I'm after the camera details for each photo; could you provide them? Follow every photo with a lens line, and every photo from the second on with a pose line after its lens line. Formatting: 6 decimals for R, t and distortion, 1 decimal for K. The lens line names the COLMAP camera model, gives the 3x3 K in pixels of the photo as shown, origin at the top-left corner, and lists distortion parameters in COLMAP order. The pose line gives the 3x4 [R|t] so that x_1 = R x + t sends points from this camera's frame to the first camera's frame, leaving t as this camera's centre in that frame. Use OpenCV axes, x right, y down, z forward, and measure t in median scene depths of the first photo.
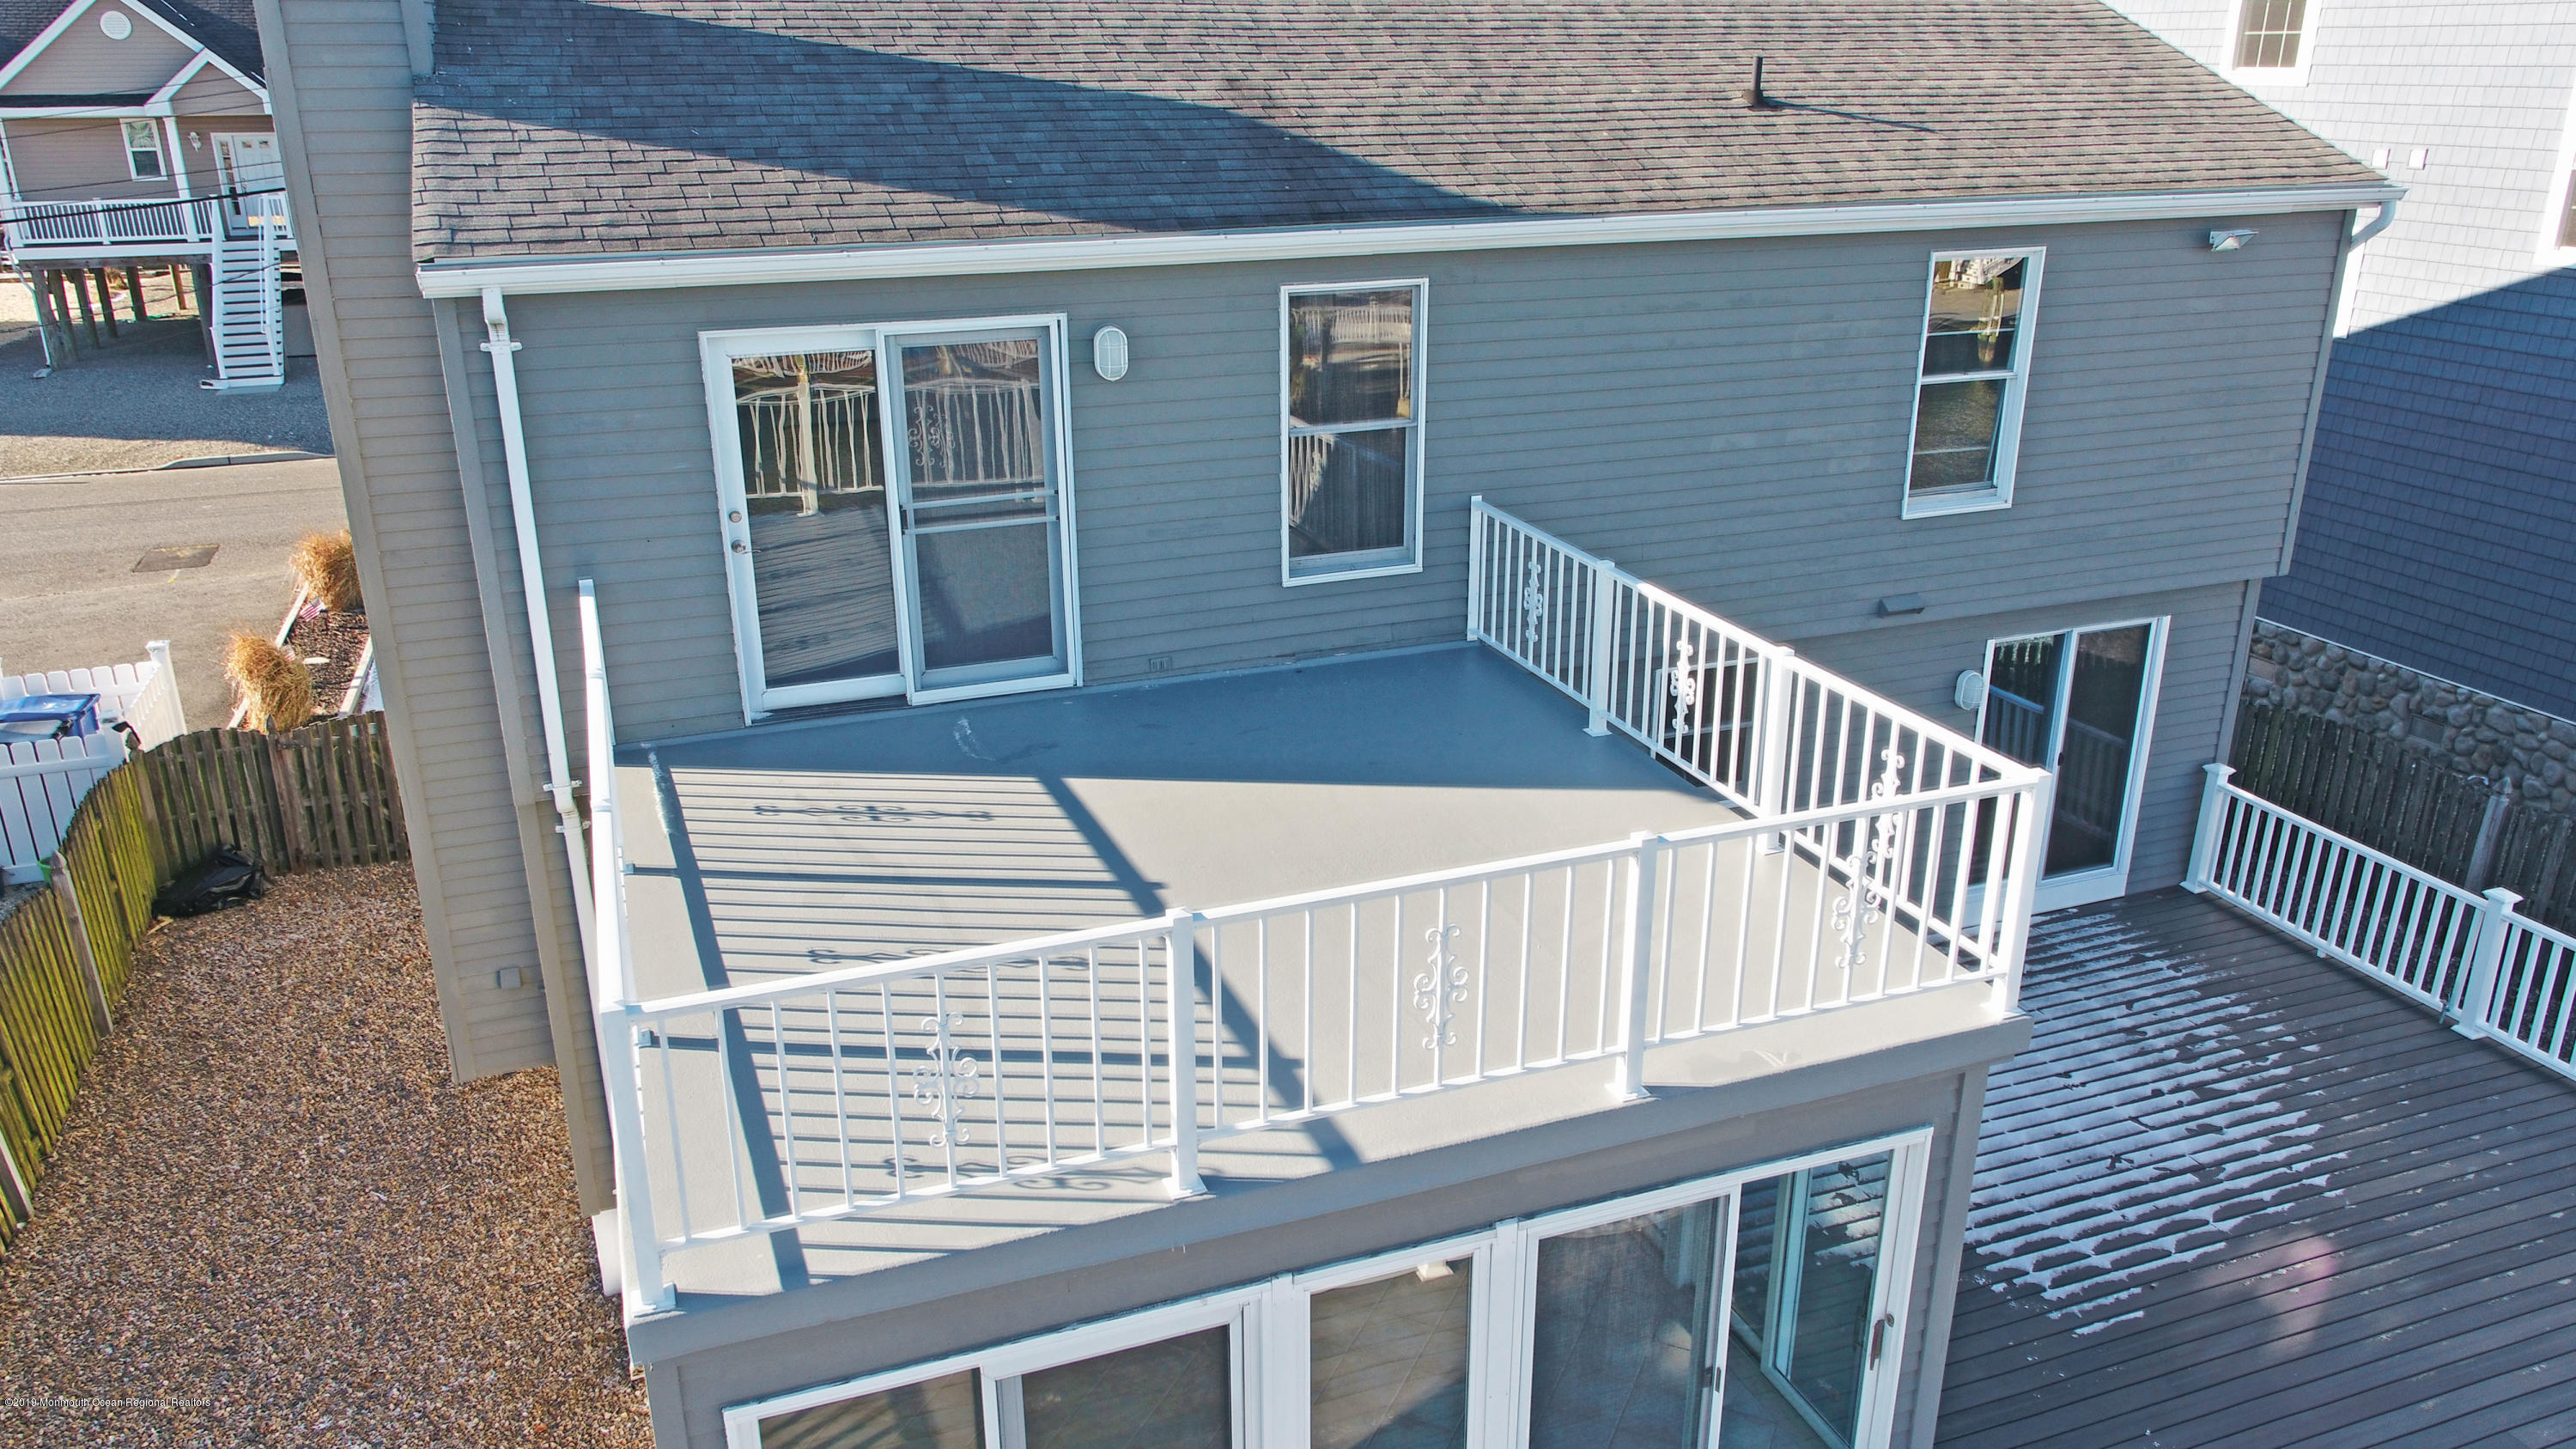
lens RADIAL K [[1829.5, 0, 1281.5], [0, 1829.5, 707.9], [0, 0, 1]] dist [0.003261, 0.001233]
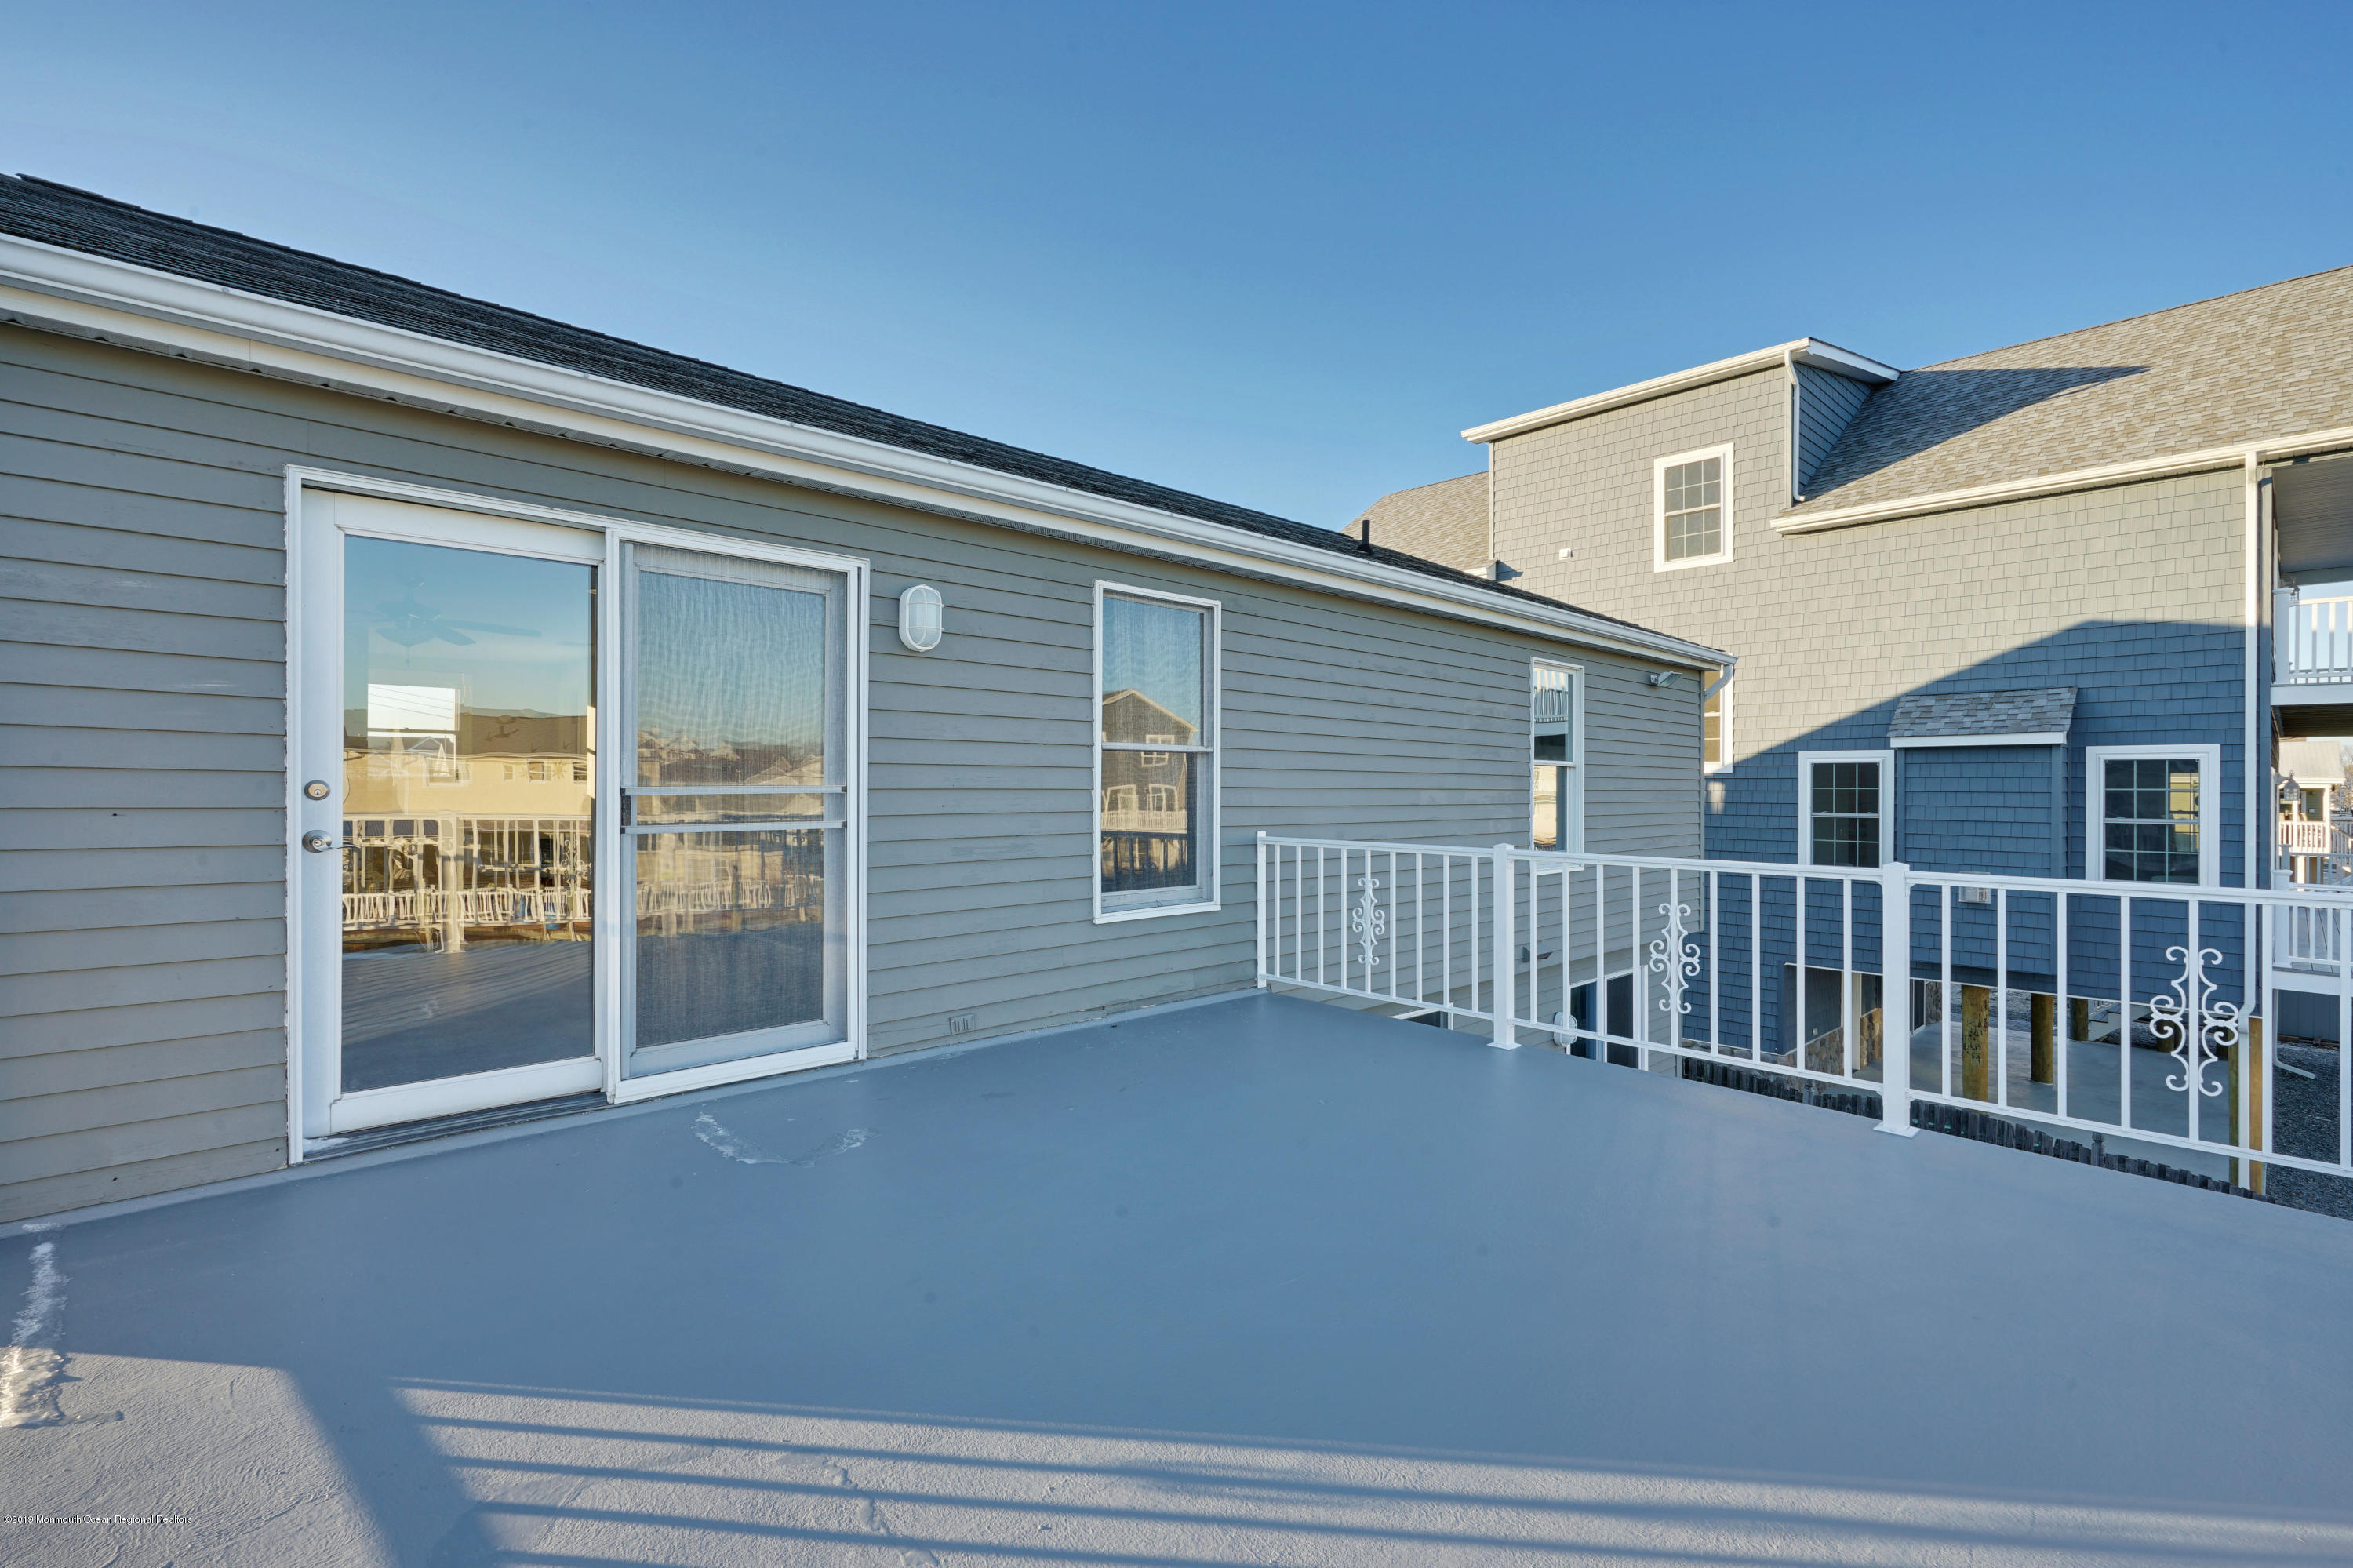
lens RADIAL K [[1061.4, 0, 1176.5], [0, 1061.4, 784.0], [0, 0, 1]] dist [0.003215, 0.000881]
pose [[0.920094, 0.011652, 0.391525, -0.158633], [0.122575, 0.940790, -0.316052, 0.033411], [-0.372026, 0.338789, 0.864187, 0.534894]]
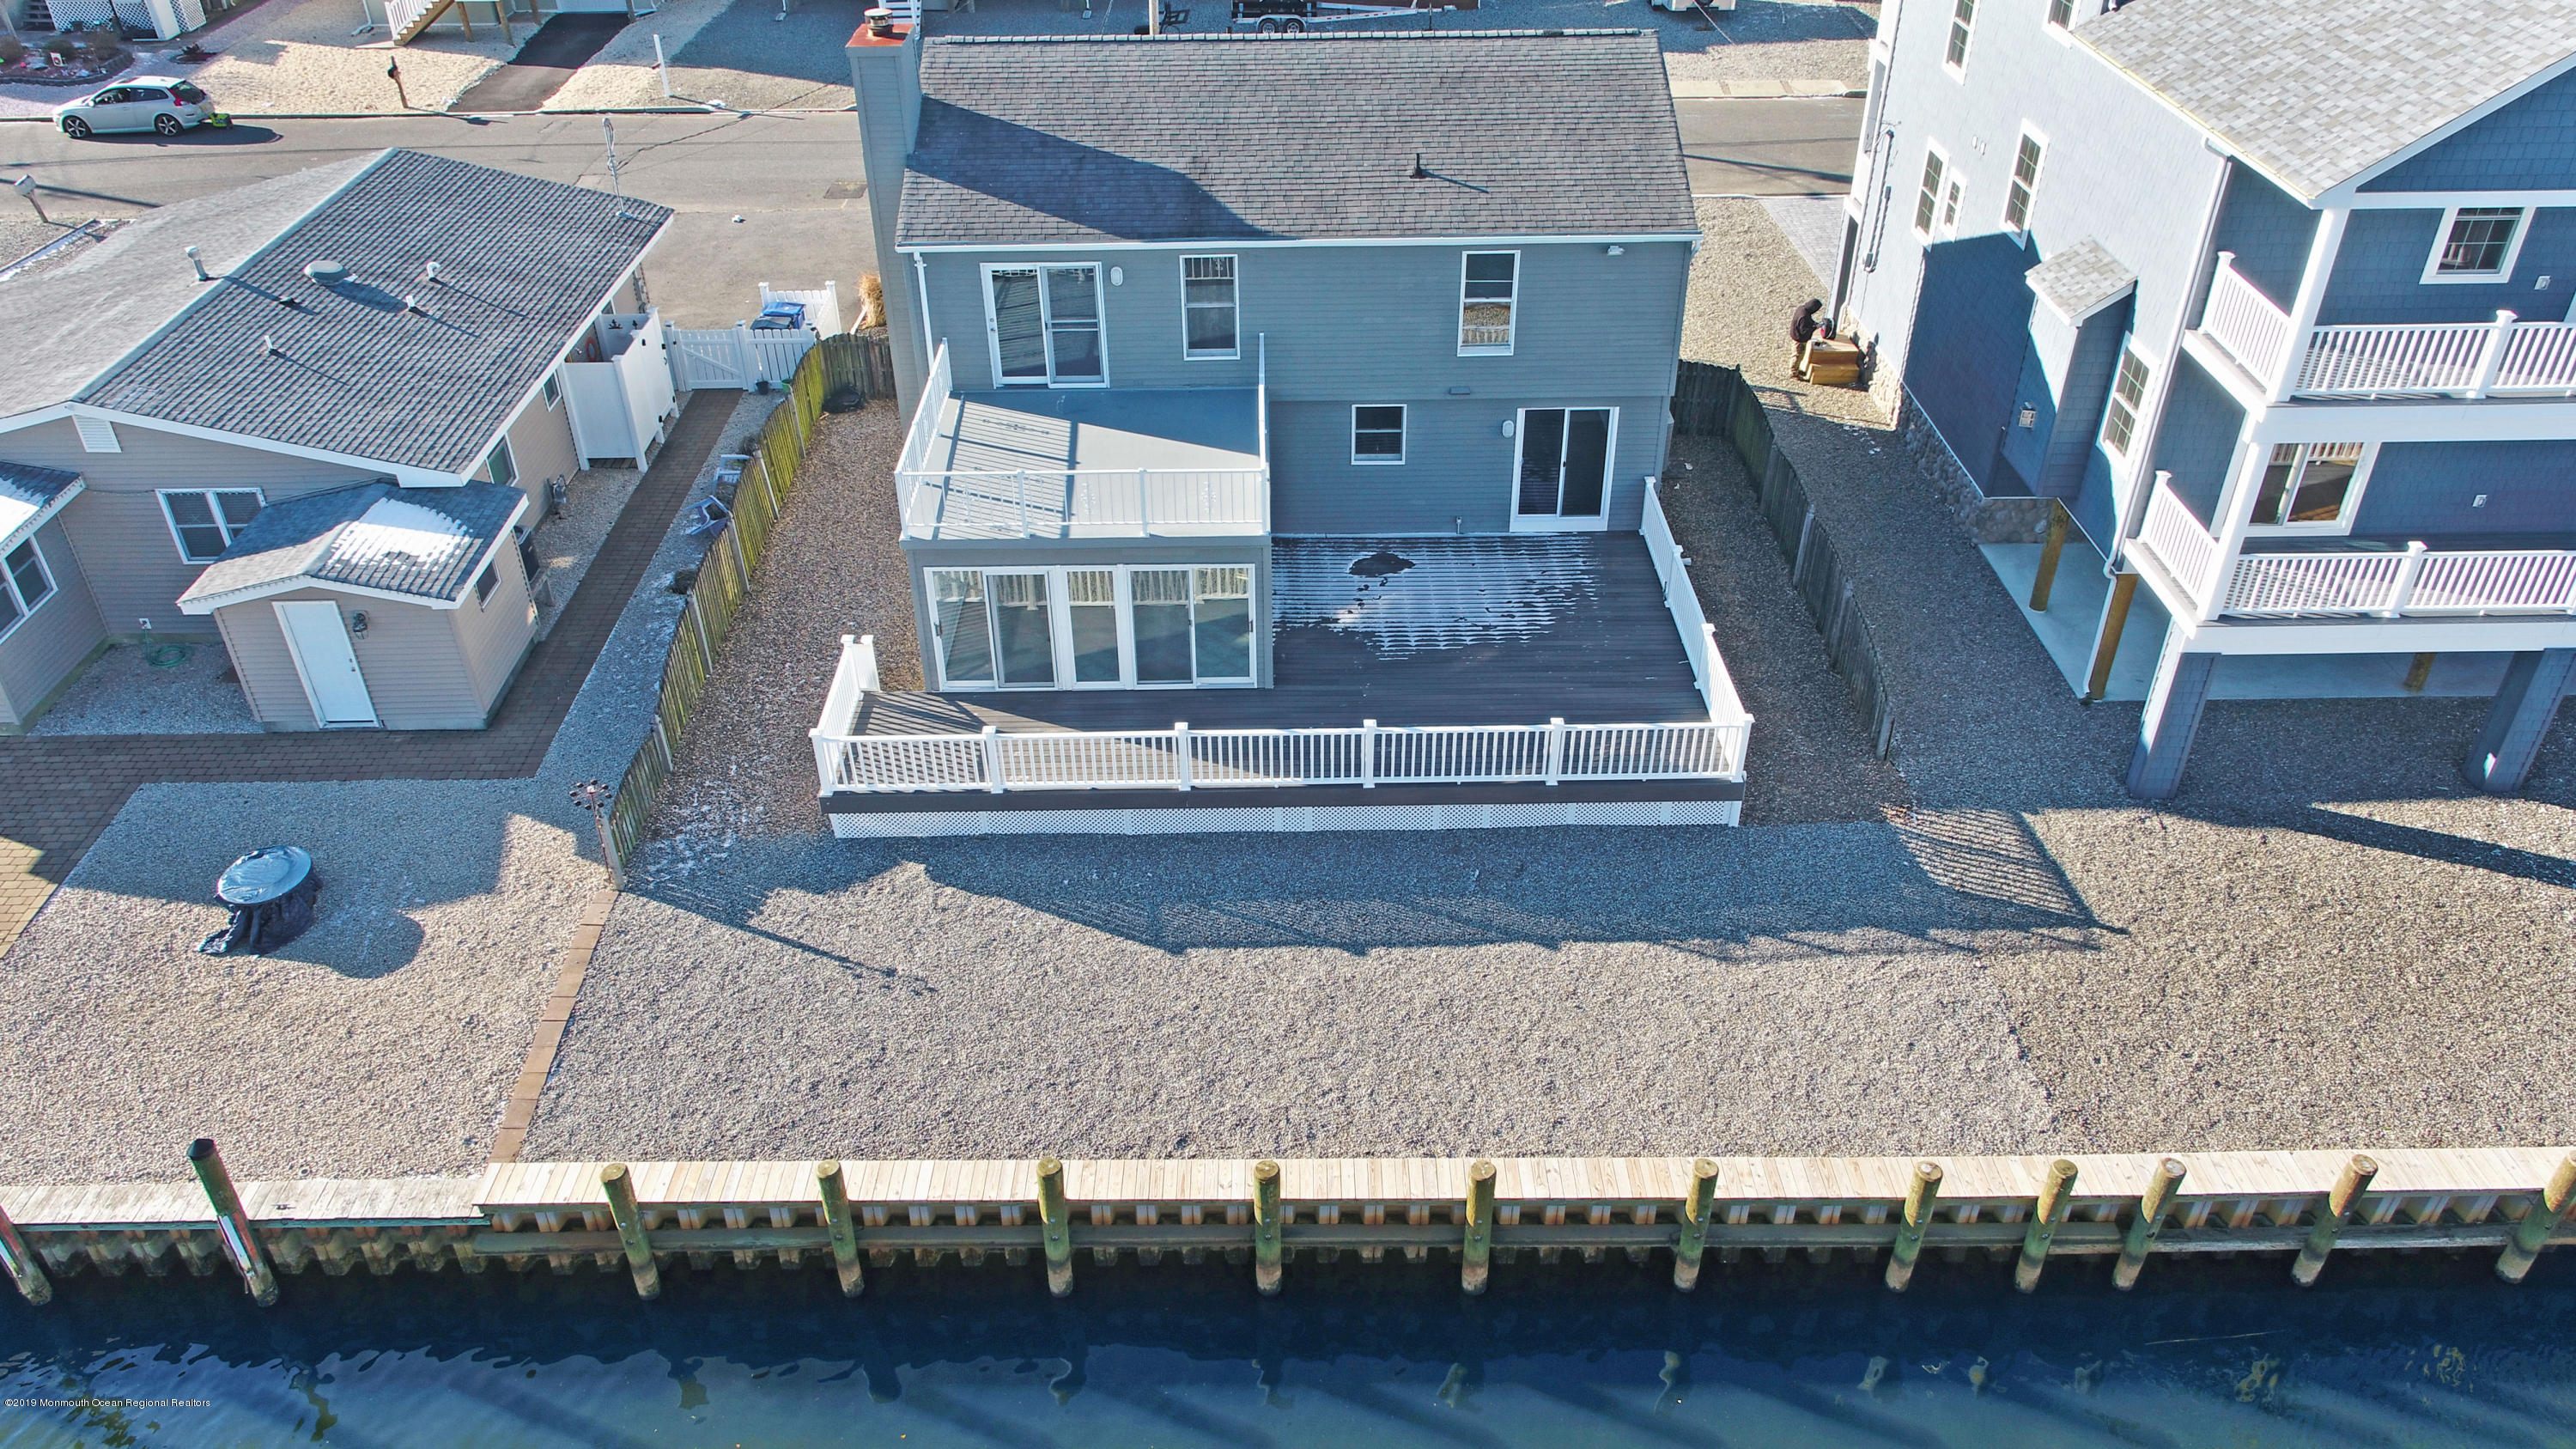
lens RADIAL K [[1829.5, 0, 1281.5], [0, 1829.5, 707.9], [0, 0, 1]] dist [0.003261, 0.001233]
pose [[0.941680, 0.184600, -0.281356, 1.002300], [-0.109968, 0.959011, 0.261160, -0.297483], [0.318034, -0.214989, 0.923382, -1.589019]]
